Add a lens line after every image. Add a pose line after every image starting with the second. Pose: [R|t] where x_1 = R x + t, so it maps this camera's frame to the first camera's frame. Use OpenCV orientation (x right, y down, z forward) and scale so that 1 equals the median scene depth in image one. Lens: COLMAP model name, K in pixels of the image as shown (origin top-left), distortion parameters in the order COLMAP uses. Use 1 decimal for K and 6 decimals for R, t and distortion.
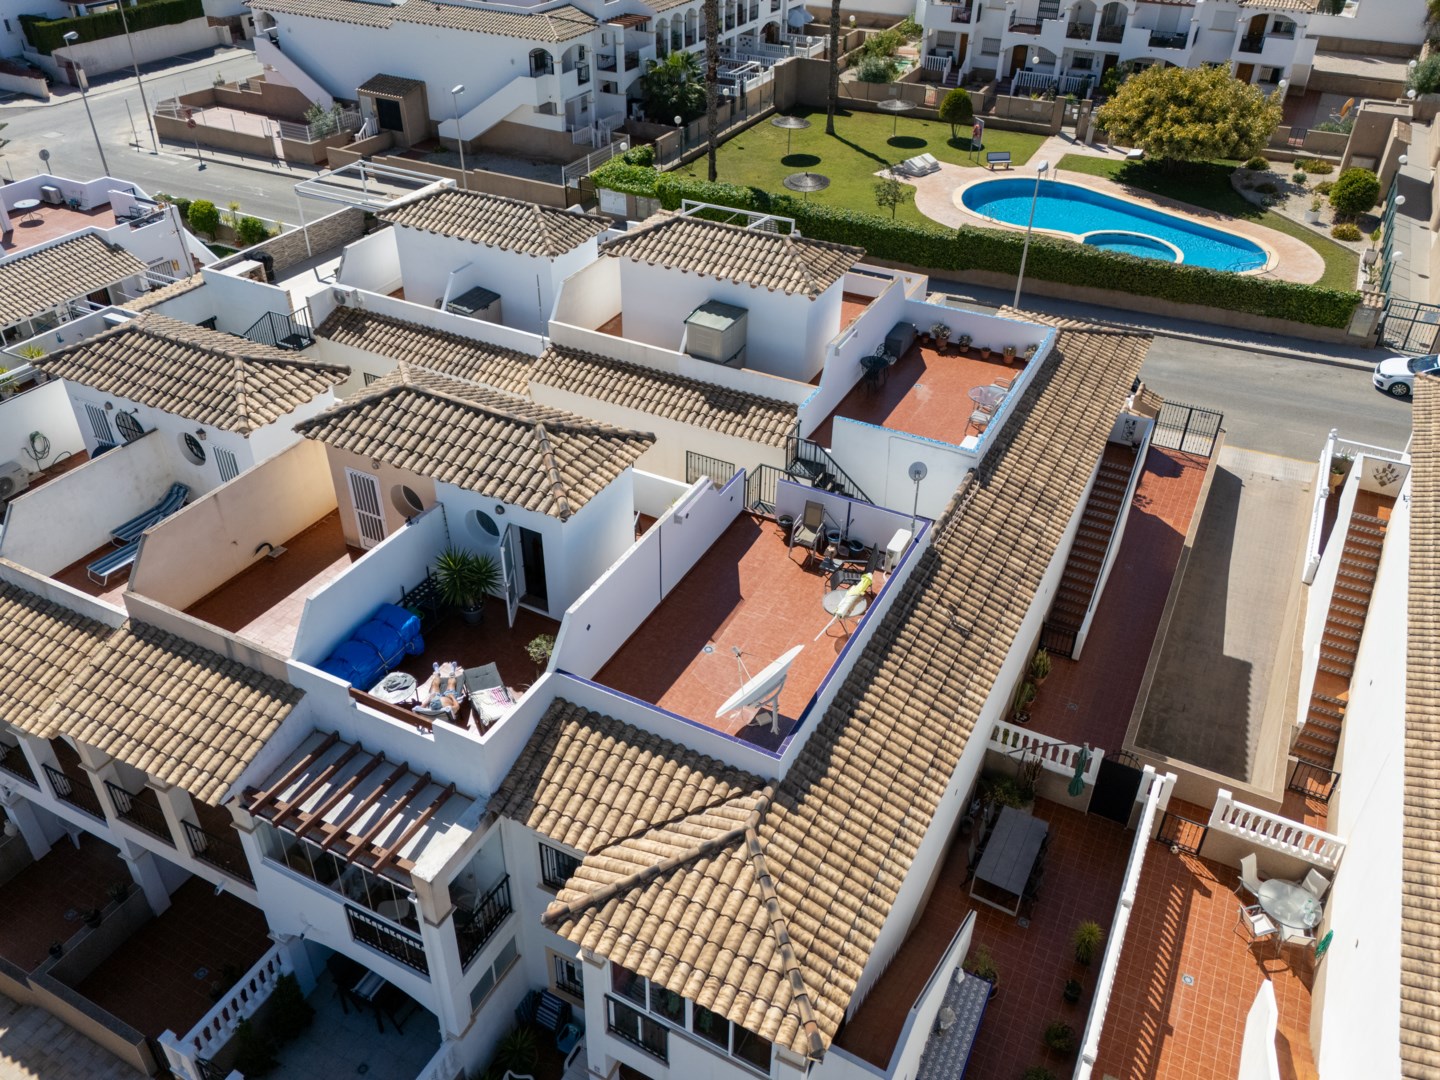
lens RADIAL K [[1105.0, 0, 715.2], [0, 1105.0, 528.3], [0, 0, 1]] dist [0.054864, -0.035302]
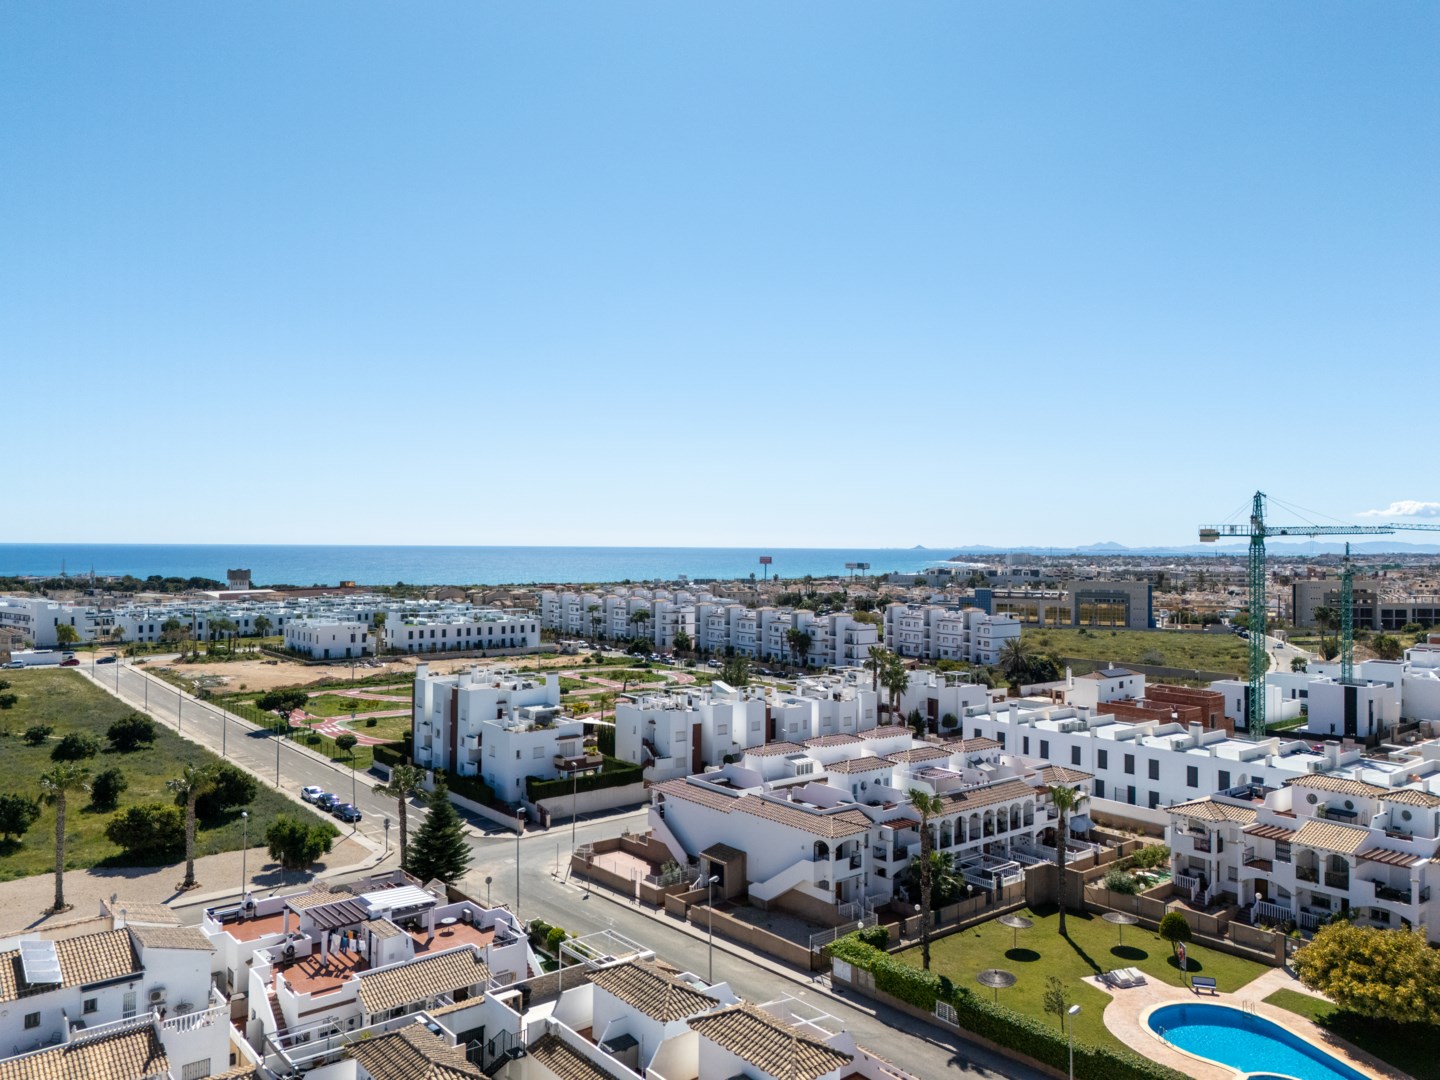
lens RADIAL K [[1105.0, 0, 708.6], [0, 1105.0, 534.8], [0, 0, 1]] dist [0.054864, -0.035302]
pose [[0.909170, -0.014249, -0.416182, 0.265712], [-0.226924, 0.821037, -0.523836, -0.005628], [0.349165, 0.570697, 0.743228, -0.229208]]
